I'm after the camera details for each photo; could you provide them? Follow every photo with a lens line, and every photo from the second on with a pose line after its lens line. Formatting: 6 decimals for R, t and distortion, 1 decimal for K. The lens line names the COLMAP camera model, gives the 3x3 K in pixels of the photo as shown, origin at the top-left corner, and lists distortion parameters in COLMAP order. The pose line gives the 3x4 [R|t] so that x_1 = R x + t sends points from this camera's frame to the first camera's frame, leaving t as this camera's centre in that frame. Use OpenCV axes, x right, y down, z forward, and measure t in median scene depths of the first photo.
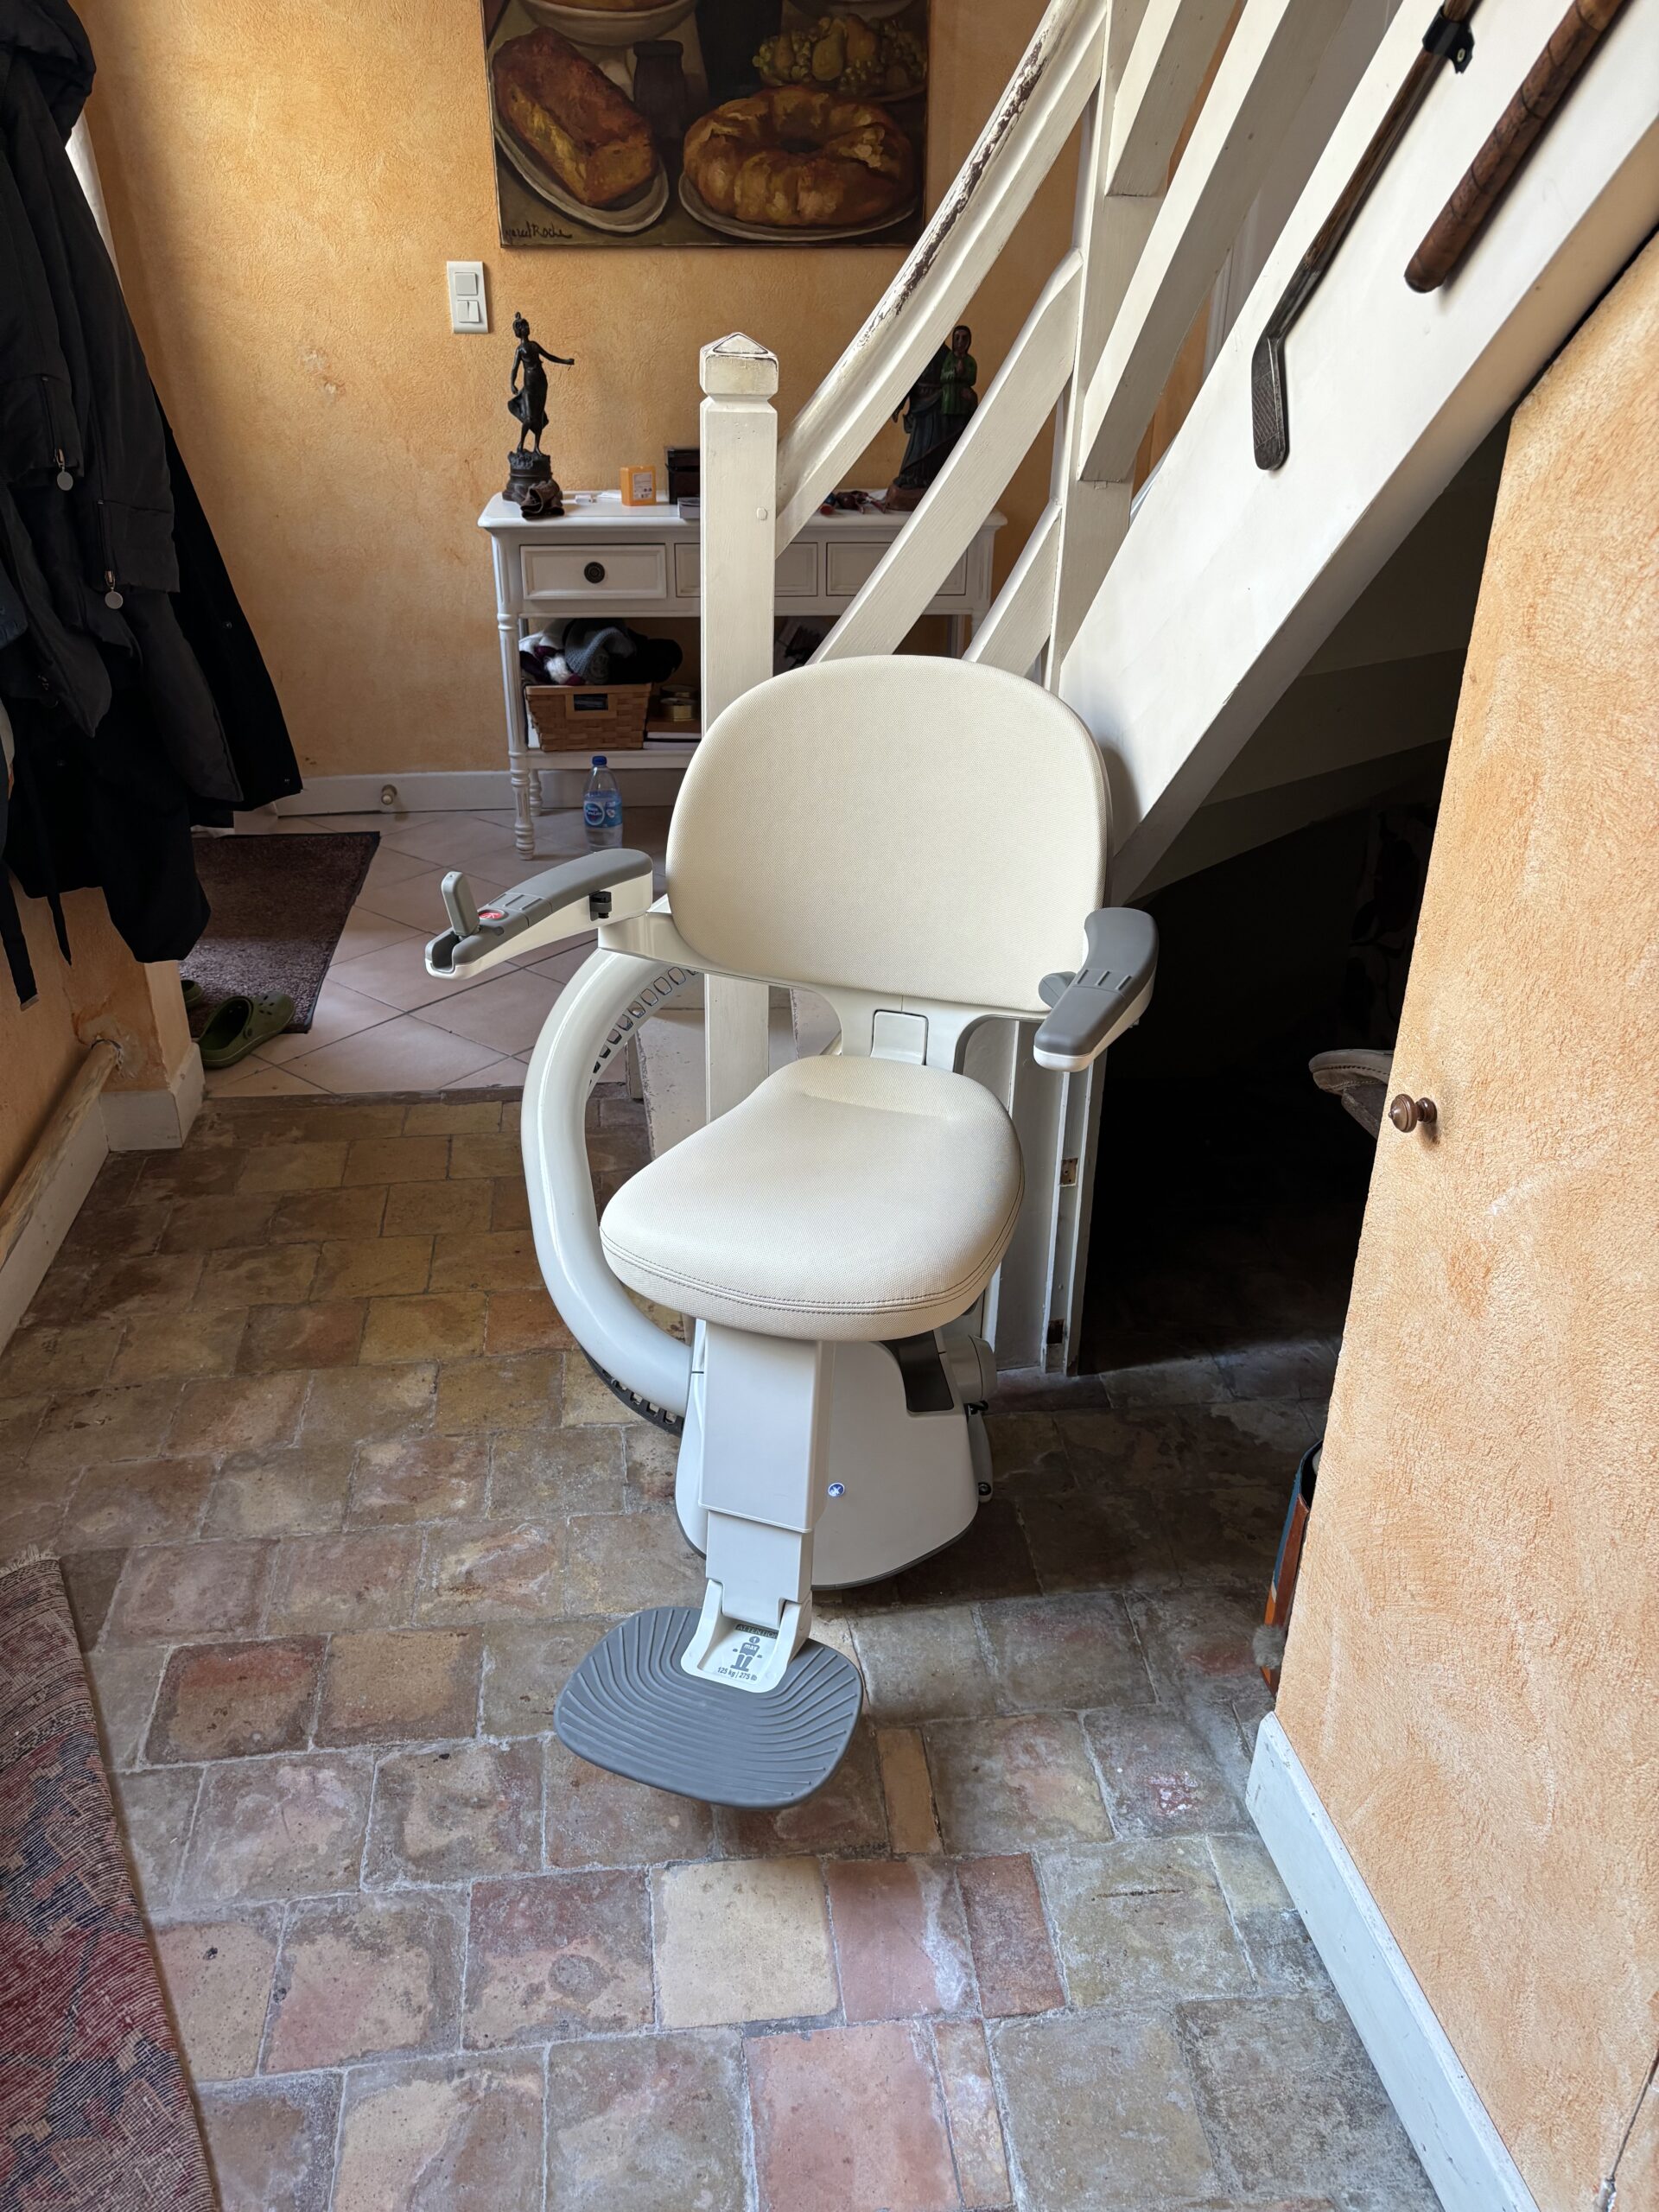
lens RADIAL K [[1670.5, 0, 829.5], [0, 1670.5, 1106.0], [0, 0, 1]] dist [0.084201, -0.083973]
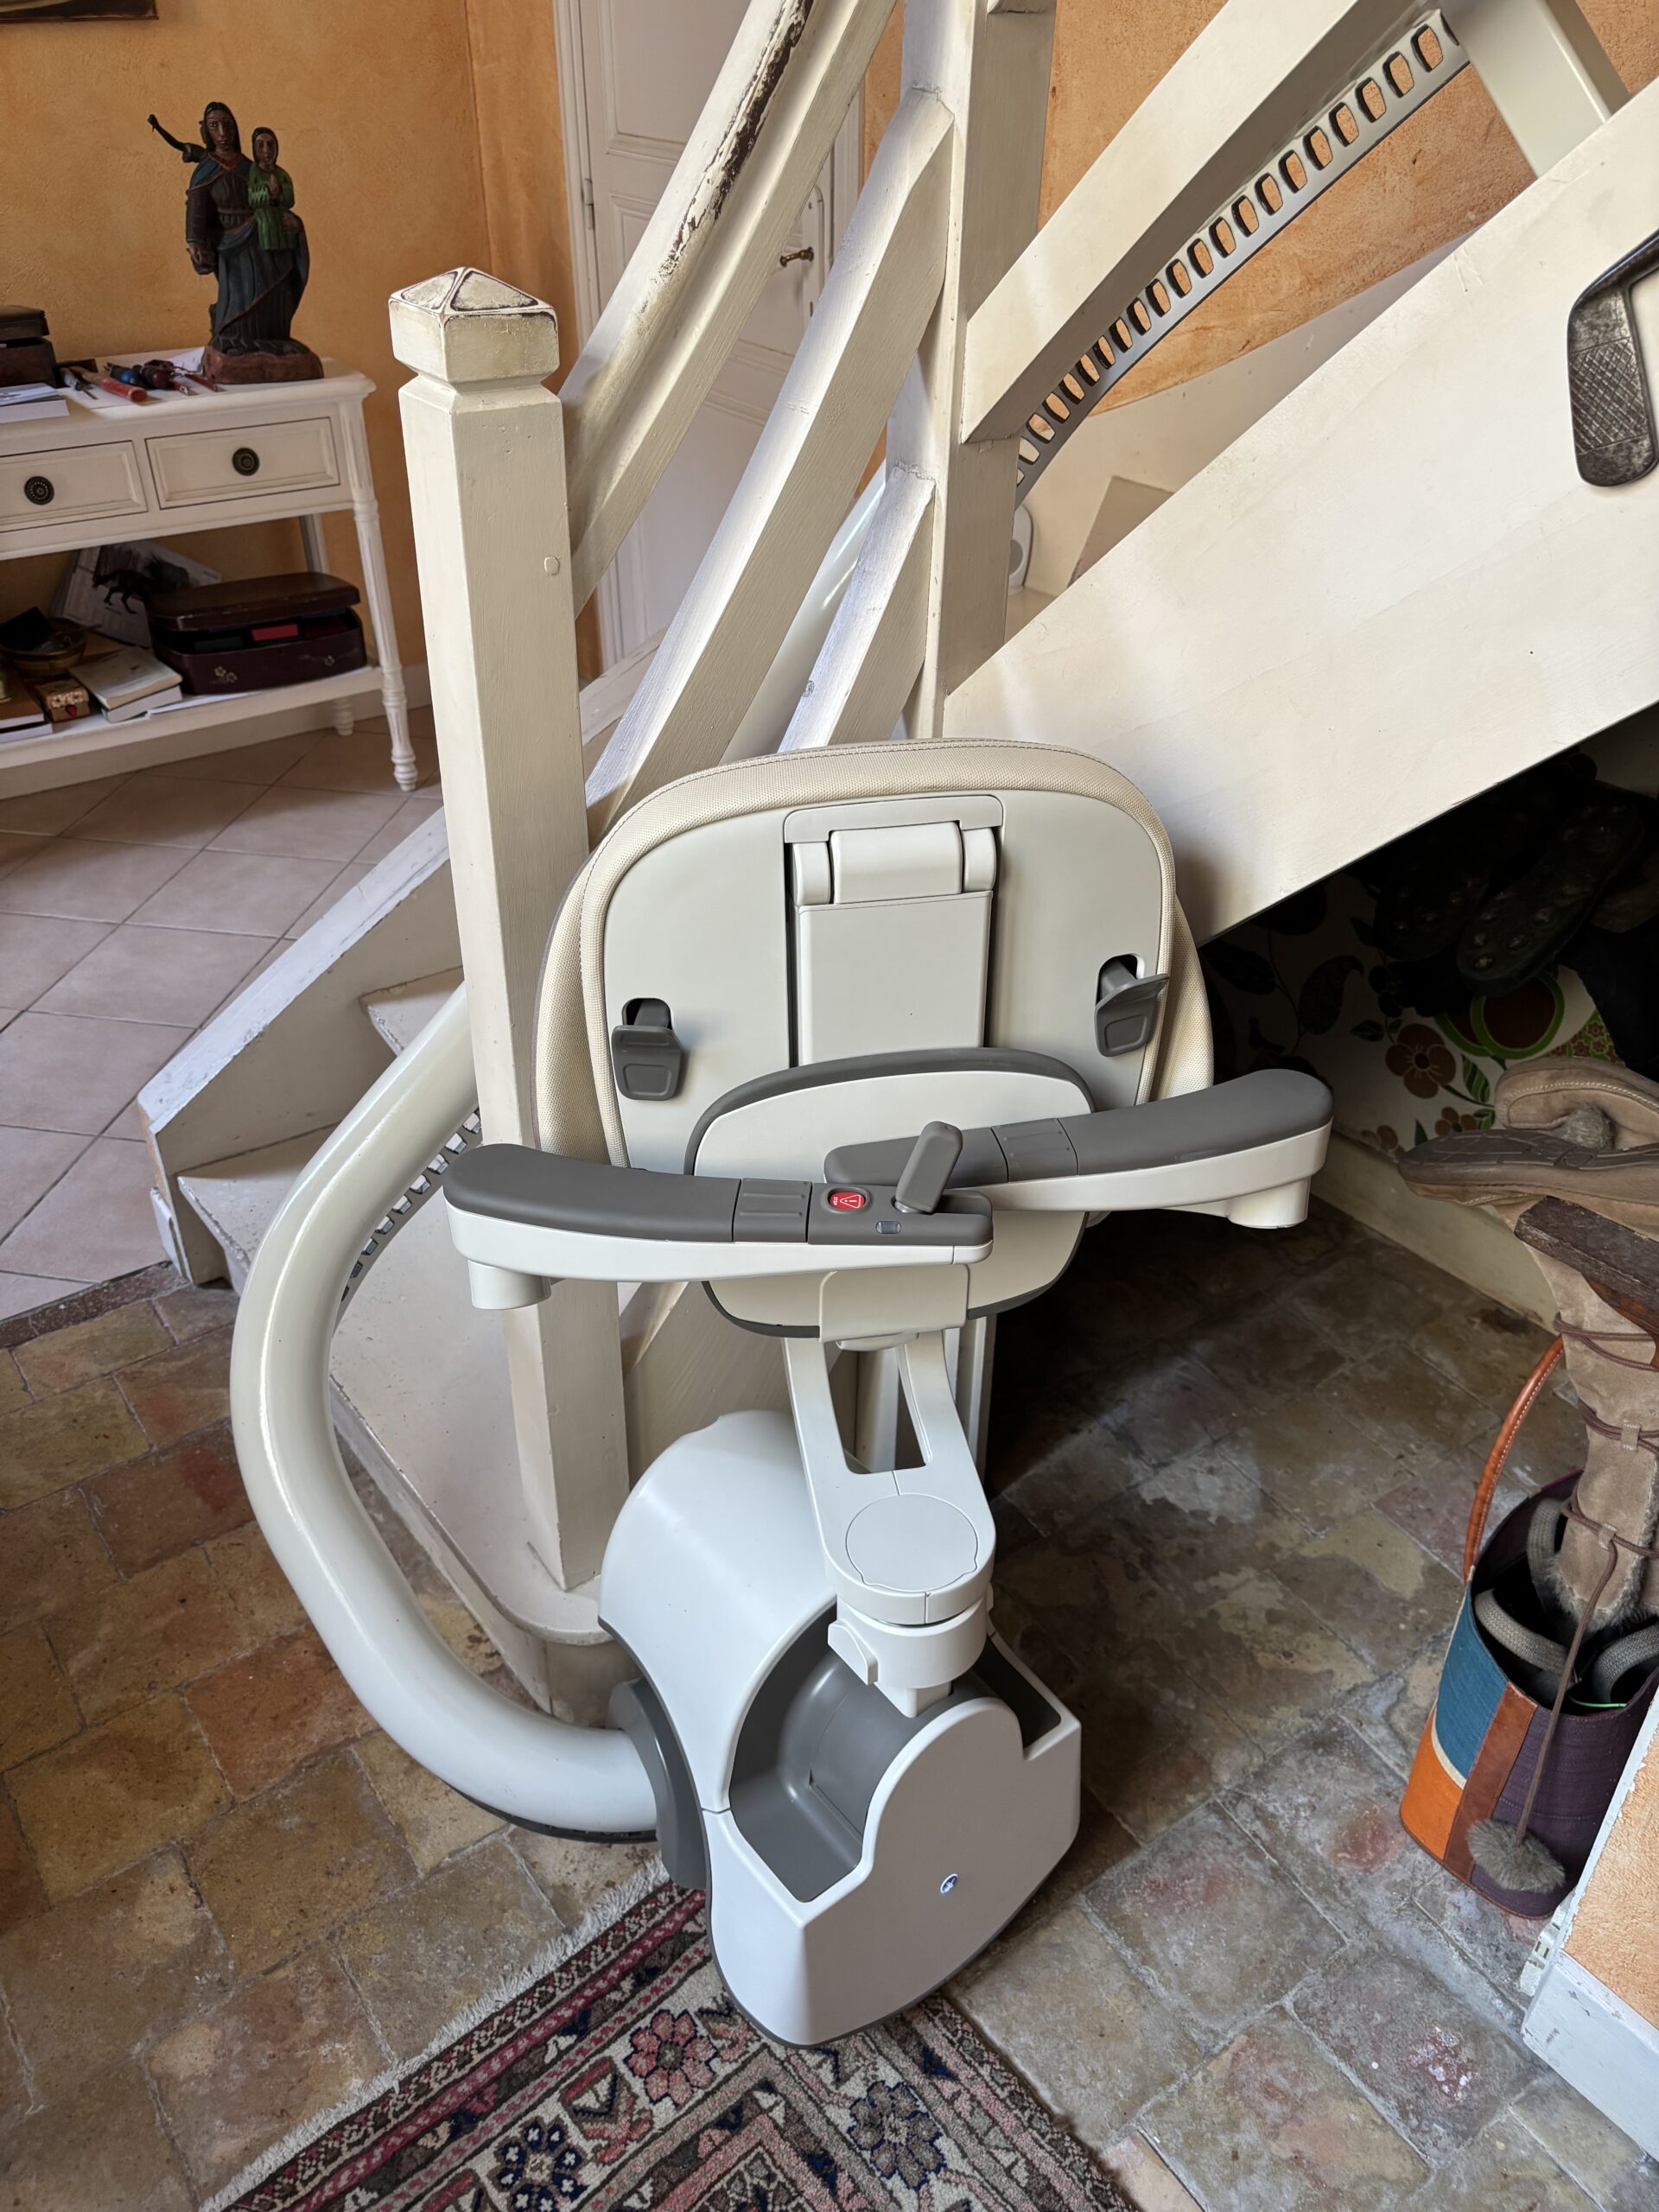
lens RADIAL K [[1670.5, 0, 829.5], [0, 1670.5, 1106.0], [0, 0, 1]] dist [0.084201, -0.083973]
pose [[0.877715, -0.276547, 0.391329, -0.244909], [0.226937, 0.959164, 0.168831, -0.240846], [-0.422039, -0.059378, 0.904631, 0.384850]]
